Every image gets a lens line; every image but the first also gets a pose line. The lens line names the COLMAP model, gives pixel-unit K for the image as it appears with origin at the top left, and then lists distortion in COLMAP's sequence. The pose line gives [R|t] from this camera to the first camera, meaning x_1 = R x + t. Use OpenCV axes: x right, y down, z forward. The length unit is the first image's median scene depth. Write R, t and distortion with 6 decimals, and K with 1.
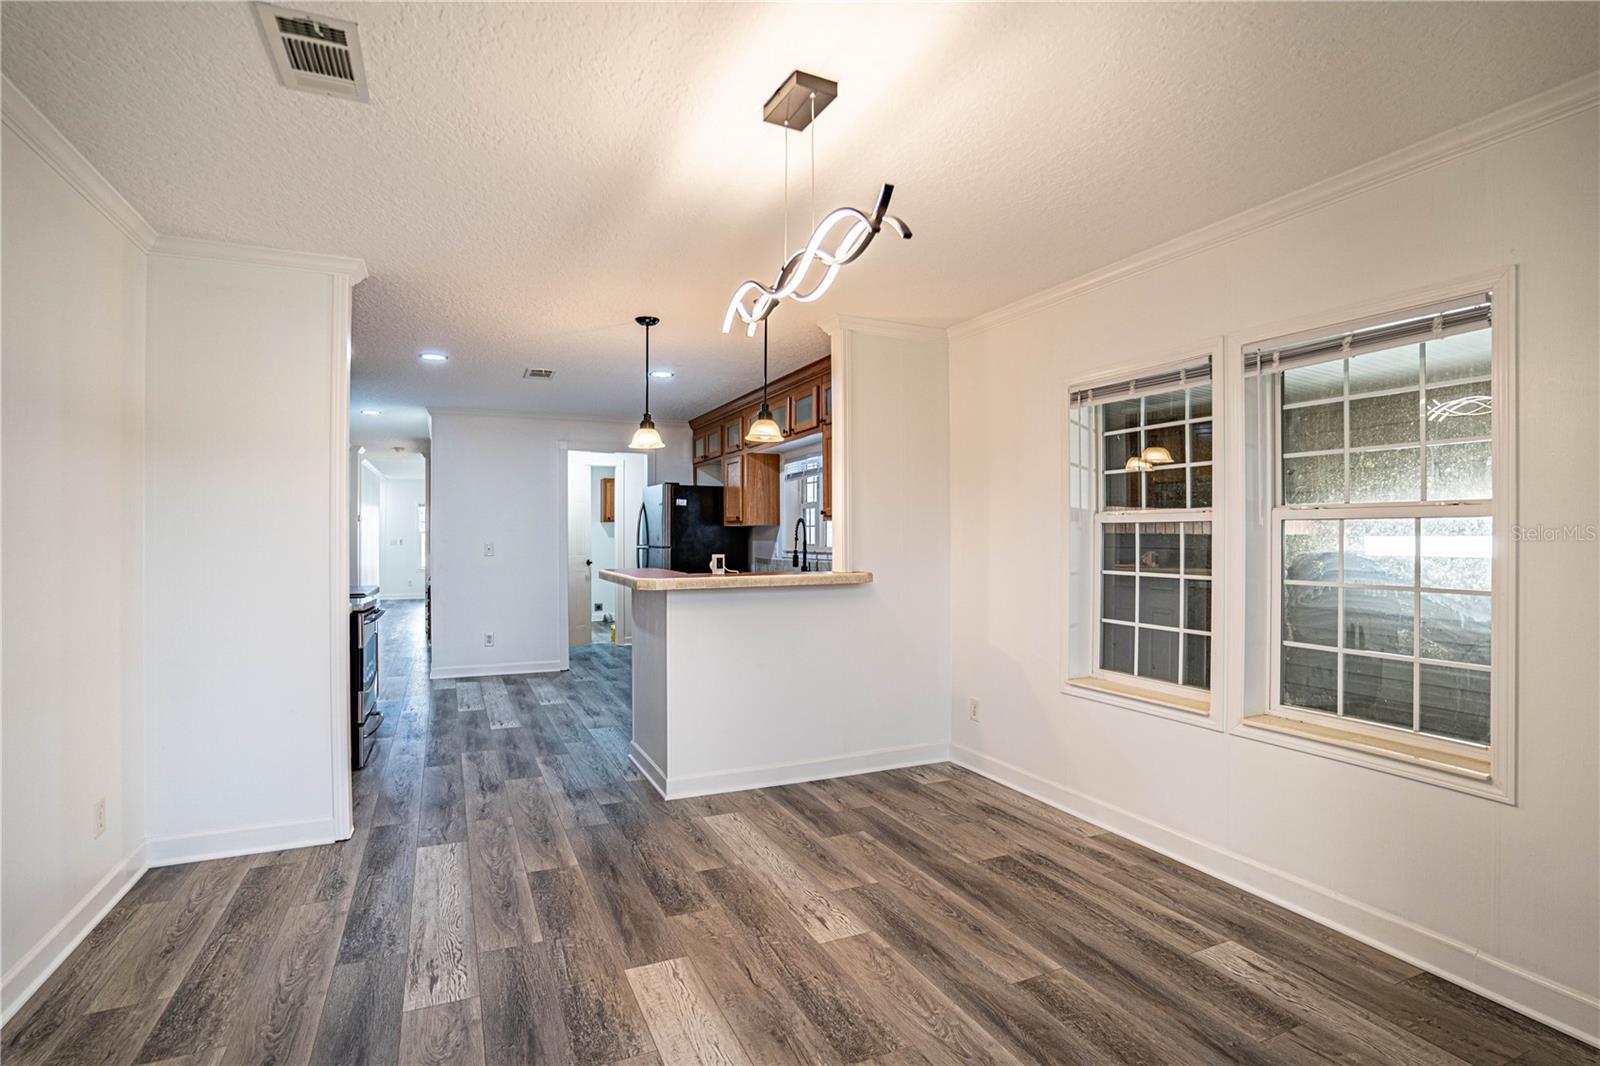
lens RADIAL K [[804.0, 0, 800.0], [0, 804.0, 533.0], [0, 0, 1]] dist [-0.001941, 0.042711]
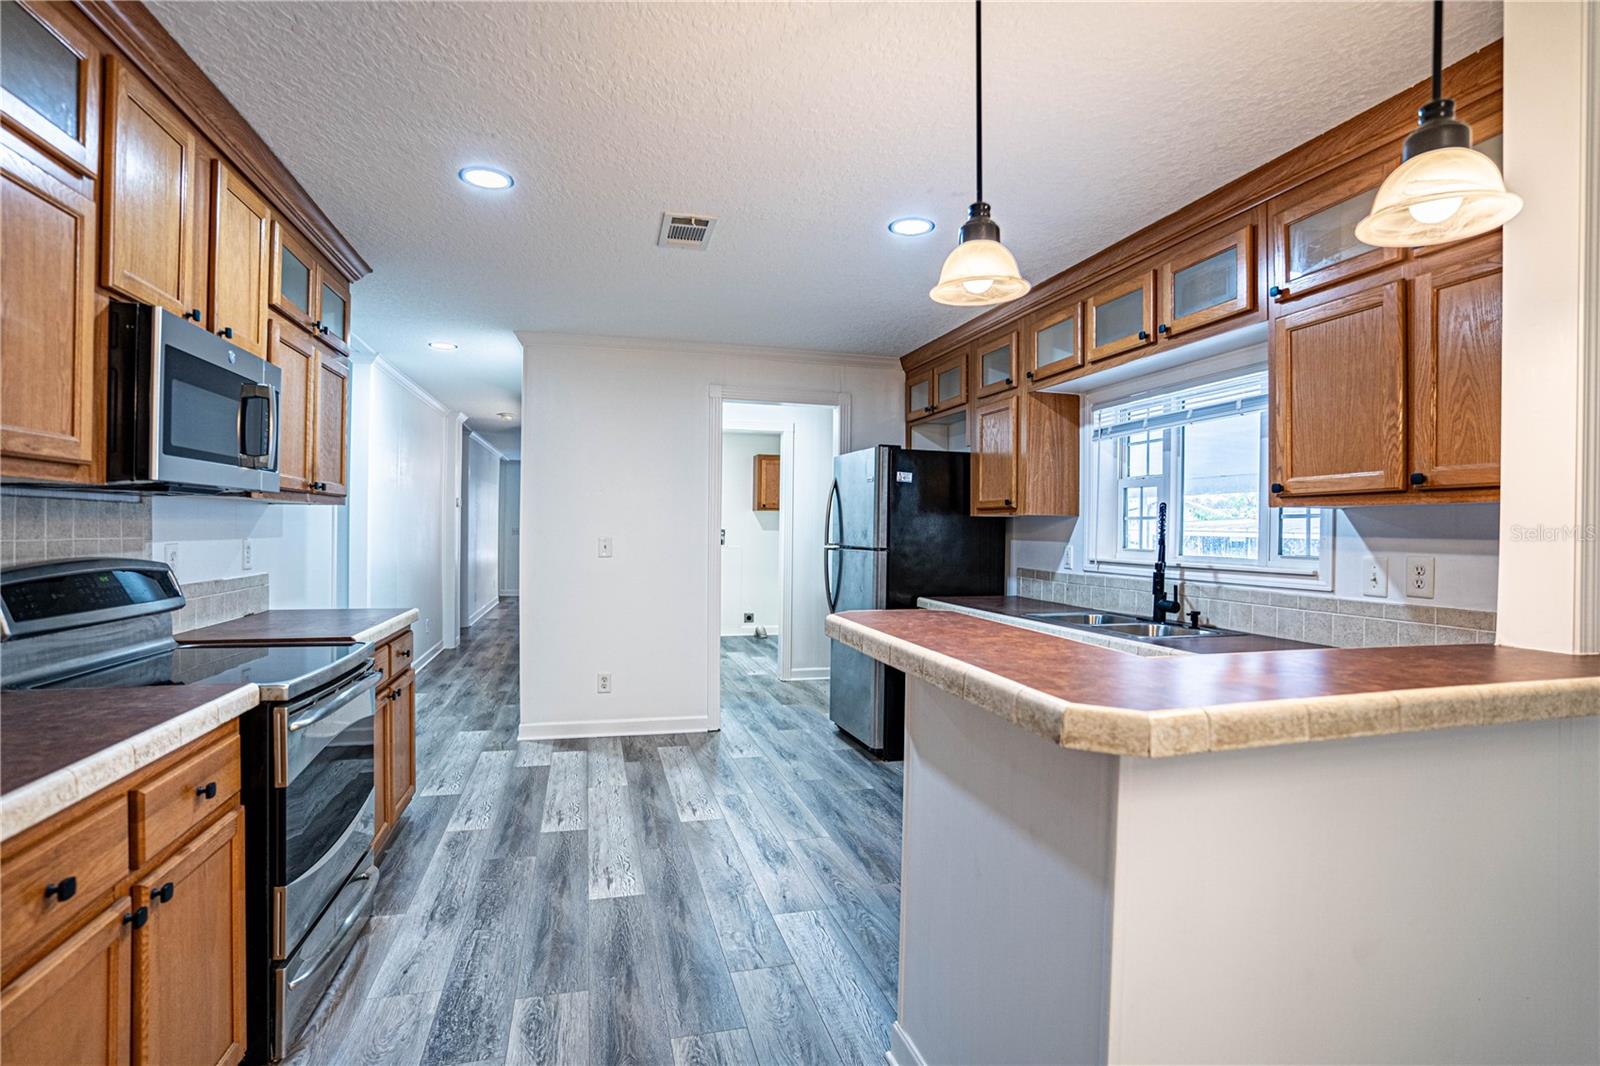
lens RADIAL K [[779.7, 0, 847.8], [0, 779.7, 532.0], [0, 0, 1]] dist [0.012578, -0.000066]
pose [[0.995480, 0.014081, -0.093919, -0.141696], [-0.013319, 0.999873, 0.008735, -0.000477], [0.094030, -0.007444, 0.995542, 0.421588]]
